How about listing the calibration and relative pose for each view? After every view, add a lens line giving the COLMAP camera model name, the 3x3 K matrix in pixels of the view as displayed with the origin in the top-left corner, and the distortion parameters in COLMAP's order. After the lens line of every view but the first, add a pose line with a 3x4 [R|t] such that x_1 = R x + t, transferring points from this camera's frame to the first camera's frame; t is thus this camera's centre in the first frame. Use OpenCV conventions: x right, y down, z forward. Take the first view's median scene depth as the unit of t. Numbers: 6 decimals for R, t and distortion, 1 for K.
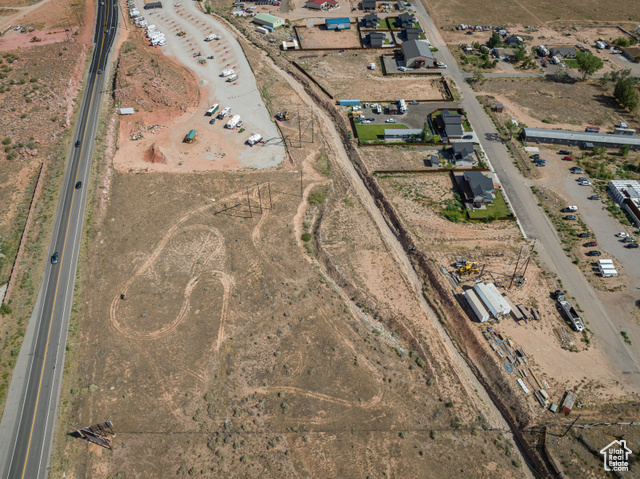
lens RADIAL K [[457.1, 0, 330.5], [0, 457.1, 250.3], [0, 0, 1]] dist [-0.046094, 0.014031]
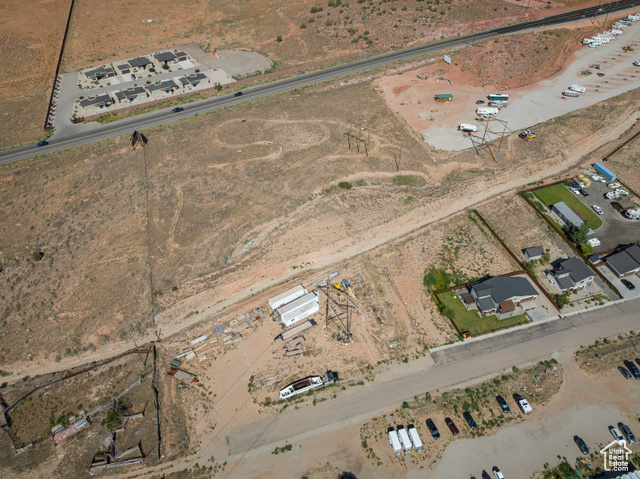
lens RADIAL K [[496.0, 0, 322.2], [0, 496.0, 237.7], [0, 0, 1]] dist [-0.035273, -0.005793]
pose [[0.268628, 0.641497, -0.718554, 0.935613], [-0.674963, 0.657564, 0.334716, -0.332586], [0.687215, 0.395084, 0.609627, 0.344303]]
